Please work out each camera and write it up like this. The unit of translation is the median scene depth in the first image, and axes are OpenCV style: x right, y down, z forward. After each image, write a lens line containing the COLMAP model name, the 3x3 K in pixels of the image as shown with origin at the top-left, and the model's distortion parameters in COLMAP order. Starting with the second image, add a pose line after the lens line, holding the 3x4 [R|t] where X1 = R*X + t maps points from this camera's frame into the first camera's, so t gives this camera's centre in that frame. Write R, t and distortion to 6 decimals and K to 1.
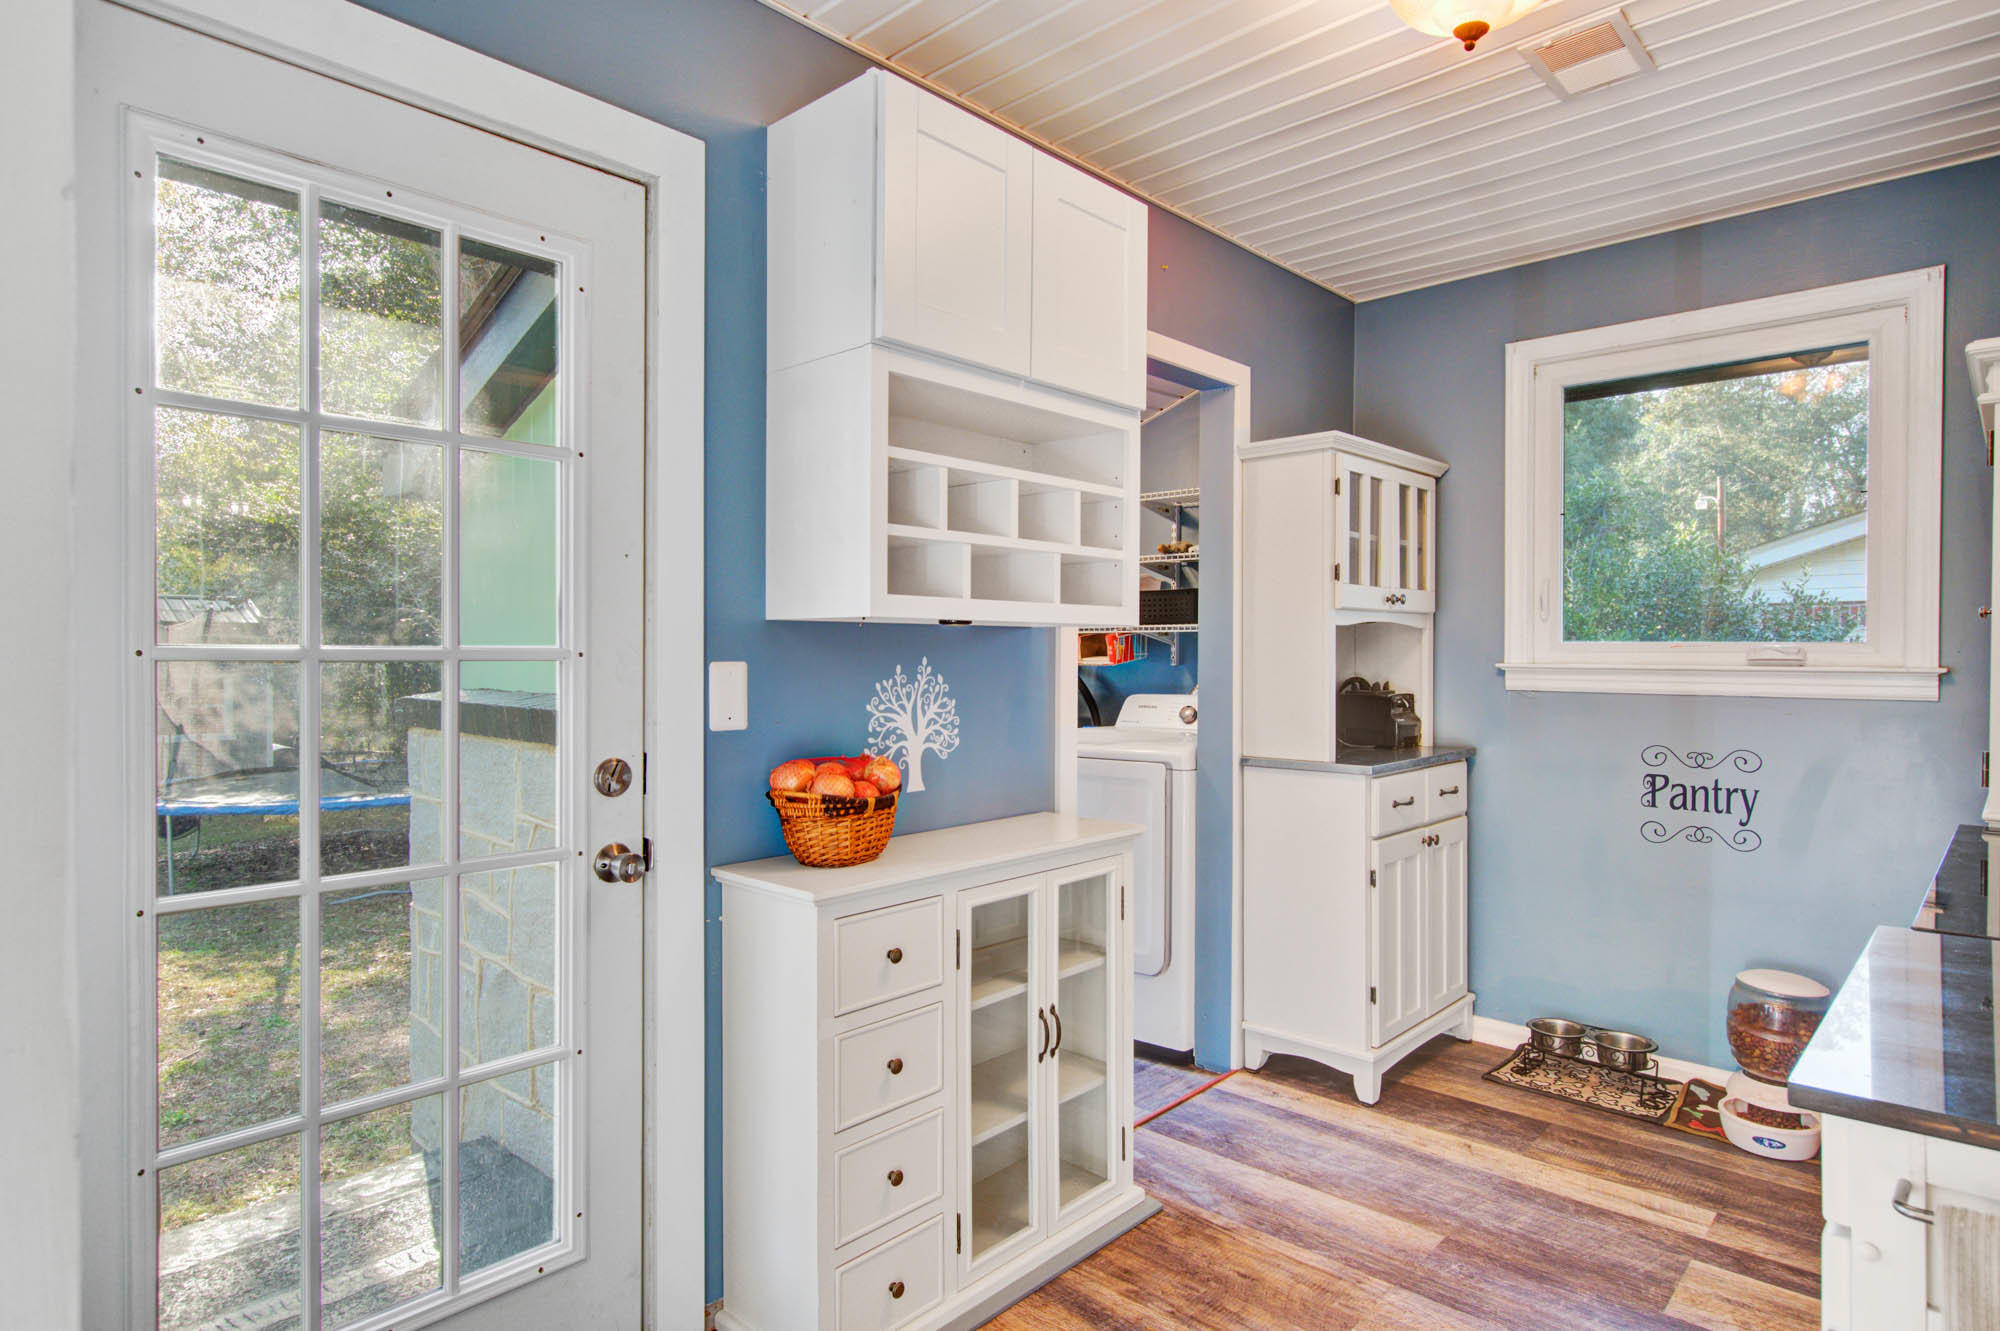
lens RADIAL K [[1154.2, 0, 1000.0], [0, 1154.2, 665.5], [0, 0, 1]] dist [0.007080, -0.000221]
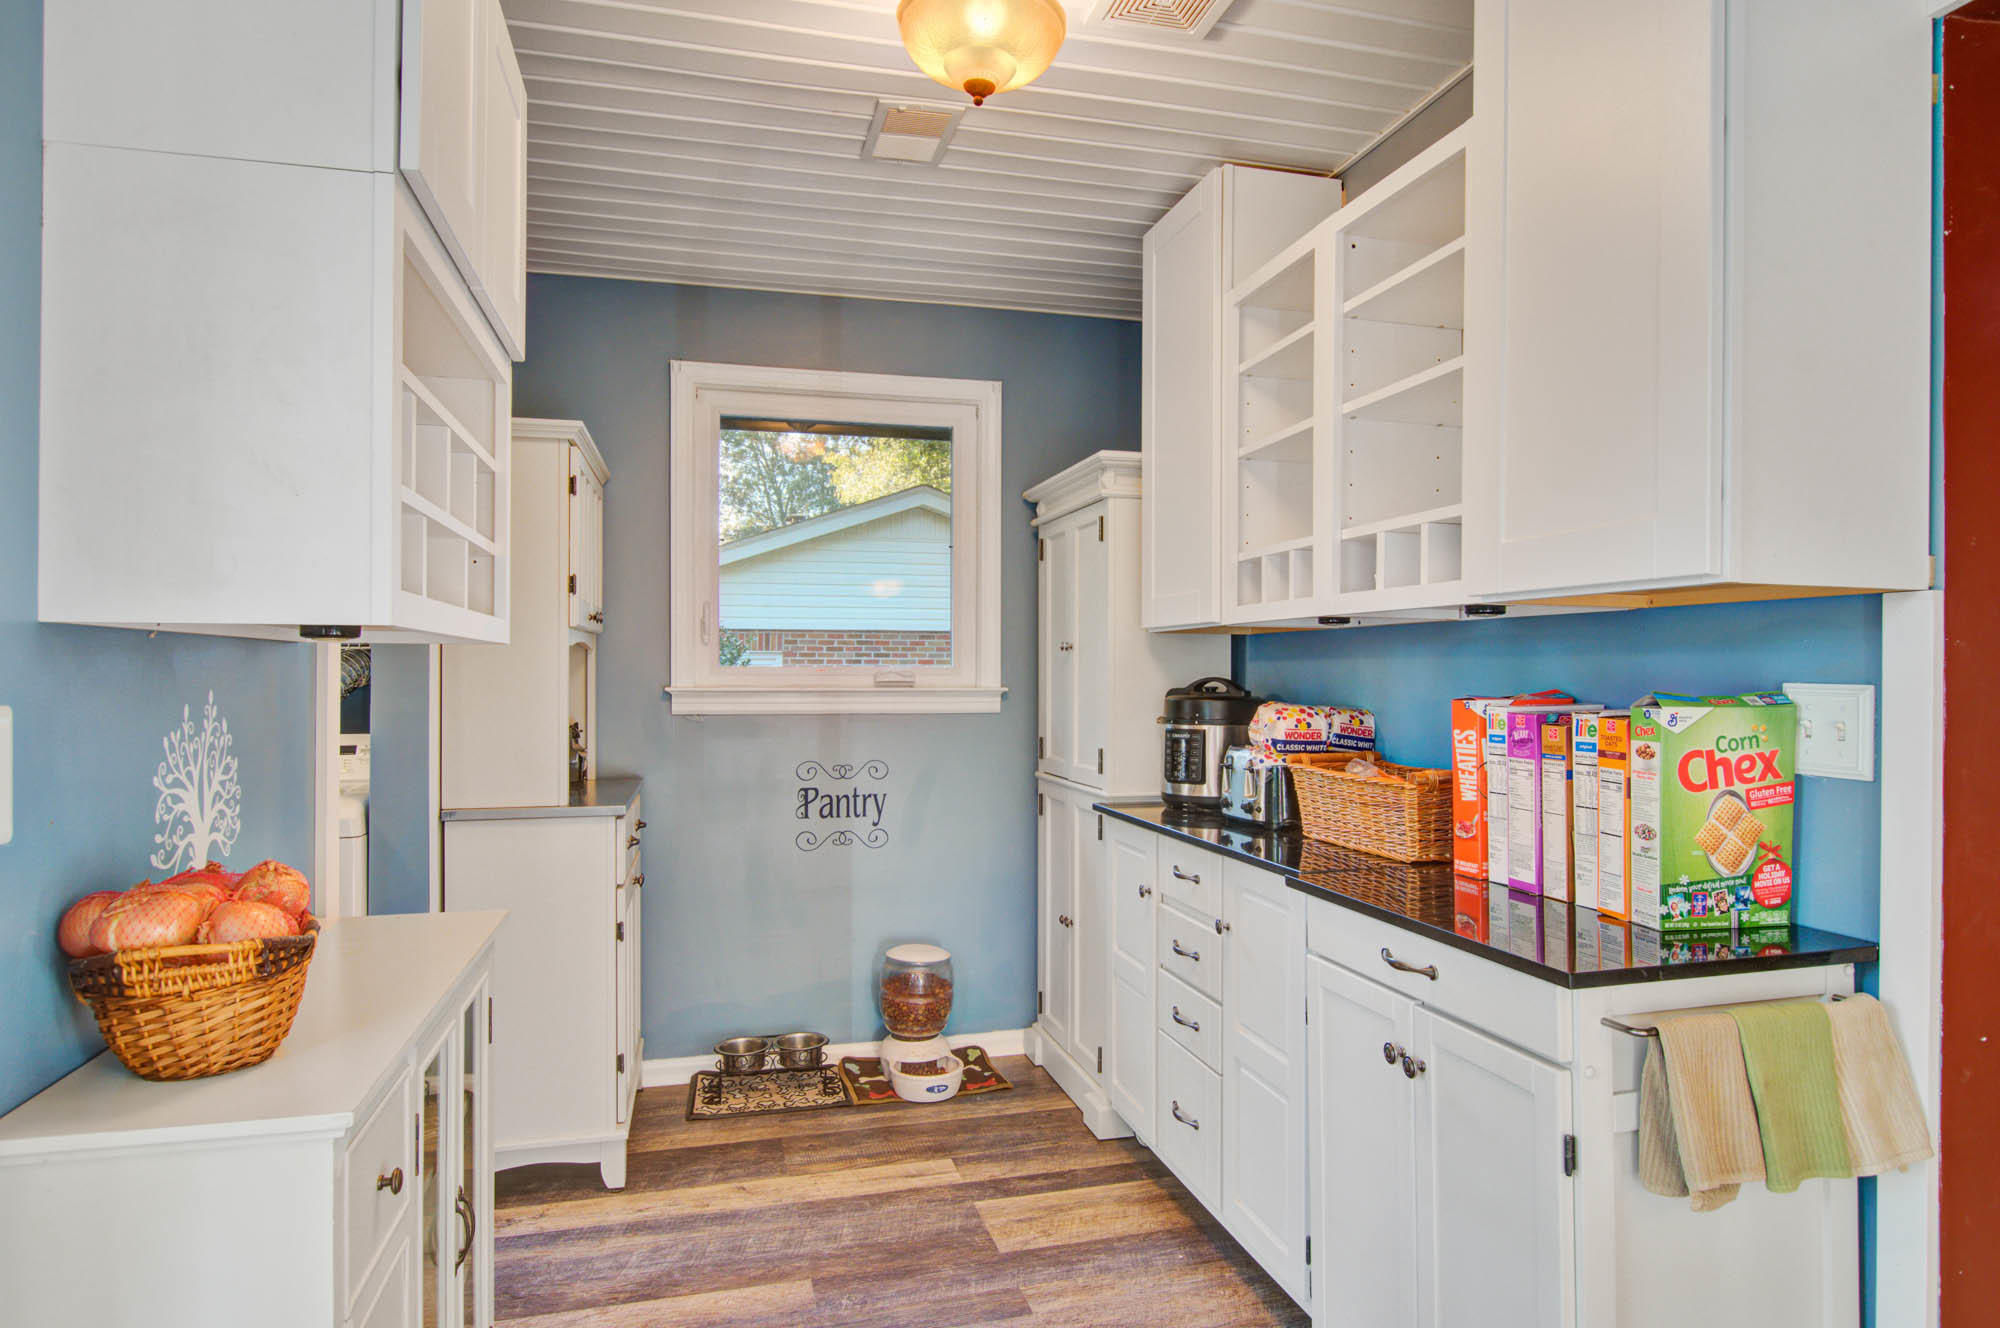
lens RADIAL K [[1209.3, 0, 1000.0], [0, 1209.3, 664.0], [0, 0, 1]] dist [0.005917, 0.000863]
pose [[0.509778, 0.004619, 0.860293, -0.341750], [0.010076, 0.999885, -0.011339, -0.008212], [-0.860247, 0.014449, 0.509673, 0.280577]]
